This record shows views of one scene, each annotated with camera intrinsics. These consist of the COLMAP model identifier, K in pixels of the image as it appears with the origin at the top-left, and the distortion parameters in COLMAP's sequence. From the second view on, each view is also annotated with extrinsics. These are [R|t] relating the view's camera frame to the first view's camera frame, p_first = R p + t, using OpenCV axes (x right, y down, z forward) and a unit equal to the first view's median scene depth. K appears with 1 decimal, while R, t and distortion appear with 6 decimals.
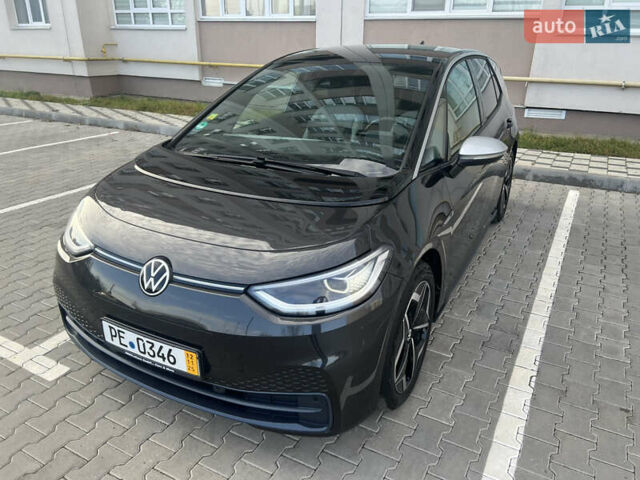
lens RADIAL K [[471.7, 0, 326.8], [0, 471.7, 246.7], [0, 0, 1]] dist [0.070970, -0.086670]
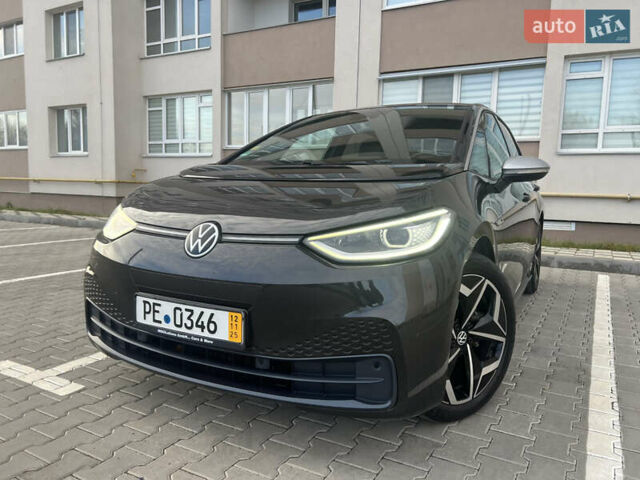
lens RADIAL K [[478.9, 0, 323.1], [0, 478.9, 238.0], [0, 0, 1]] dist [0.013120, -0.006295]
pose [[0.999715, 0.012836, -0.020142, -0.078617], [-0.018281, 0.953932, -0.299465, 0.260026], [0.015370, 0.299748, 0.953895, 0.077374]]
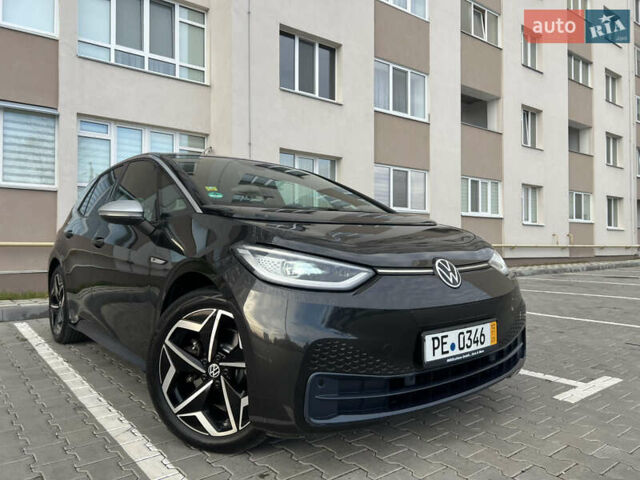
lens RADIAL K [[476.6, 0, 322.2], [0, 476.6, 239.0], [0, 0, 1]] dist [0.031265, -0.032965]
pose [[0.399443, 0.000406, 0.916758, -1.151590], [0.371690, 0.914050, -0.162355, 0.048071], [-0.838028, 0.405601, 0.364961, 0.615335]]
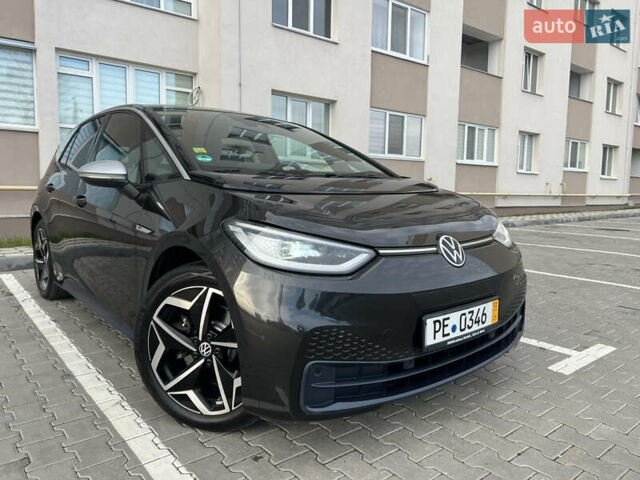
lens RADIAL K [[478.9, 0, 323.1], [0, 478.9, 238.0], [0, 0, 1]] dist [0.013120, -0.006295]
pose [[0.381666, -0.101808, 0.918676, -1.106041], [0.359287, 0.932094, -0.045971, -0.012540], [-0.851613, 0.347614, 0.392327, 0.622964]]
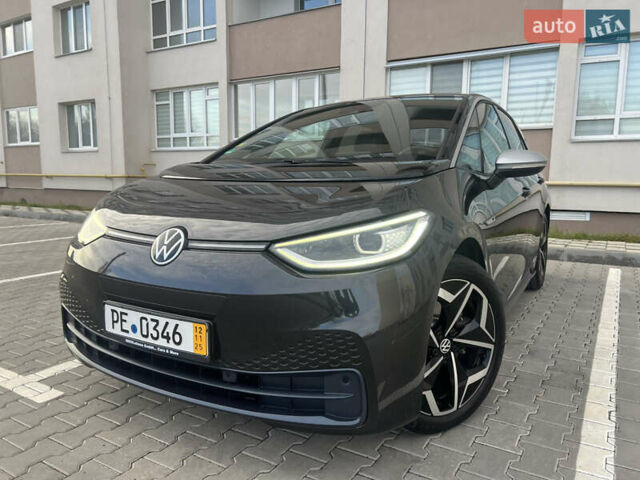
lens RADIAL K [[479.7, 0, 318.5], [0, 479.7, 242.3], [0, 0, 1]] dist [0.006339, 0.001925]
pose [[0.998323, 0.003441, -0.057786, -0.019099], [-0.019053, 0.962147, -0.271865, 0.228138], [0.054663, 0.272510, 0.960599, 0.109131]]
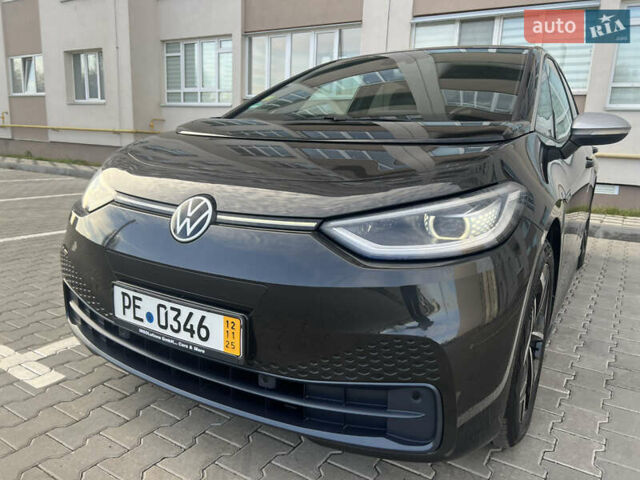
lens RADIAL K [[478.1, 0, 326.6], [0, 478.1, 245.9], [0, 0, 1]] dist [0.016522, -0.004543]
pose [[0.997601, 0.040972, -0.055798, -0.085926], [-0.050904, 0.980427, -0.190188, 0.179270], [0.046913, 0.192572, 0.980161, 0.228149]]
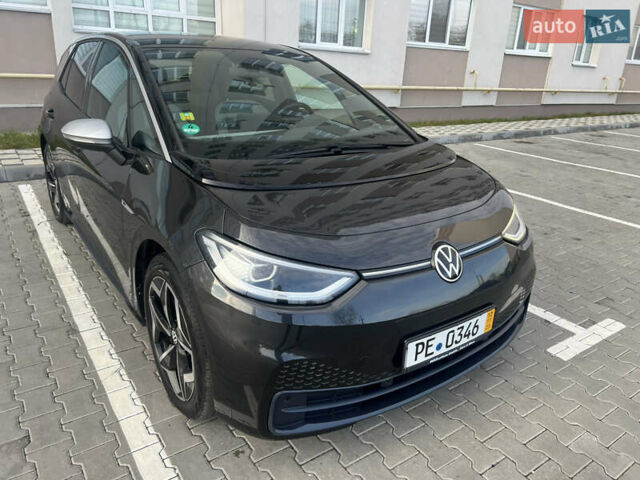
lens RADIAL K [[470.1, 0, 318.0], [0, 470.1, 240.1], [0, 0, 1]] dist [0.065682, -0.089851]
pose [[0.459525, -0.302924, 0.834909, -0.975216], [0.315292, 0.934451, 0.165506, -0.170668], [-0.830318, 0.187186, 0.524913, 0.537974]]
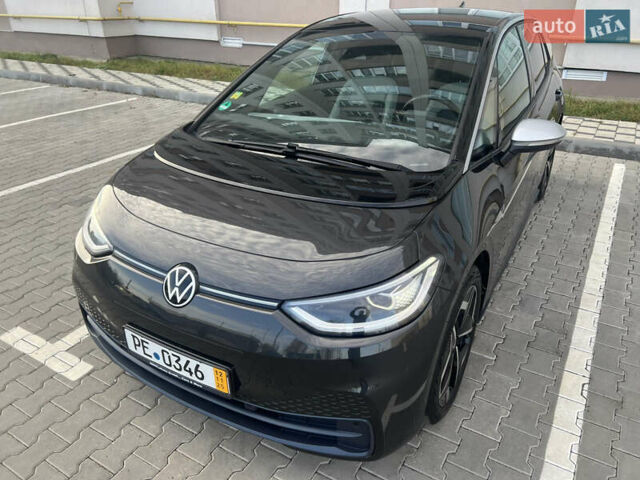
lens RADIAL K [[472.4, 0, 329.6], [0, 472.4, 246.7], [0, 0, 1]] dist [0.073293, -0.088420]
pose [[0.999363, 0.006381, -0.035109, -0.031638], [-0.003580, 0.996845, 0.079288, -0.065541], [0.035504, -0.079112, 0.996233, 0.079600]]
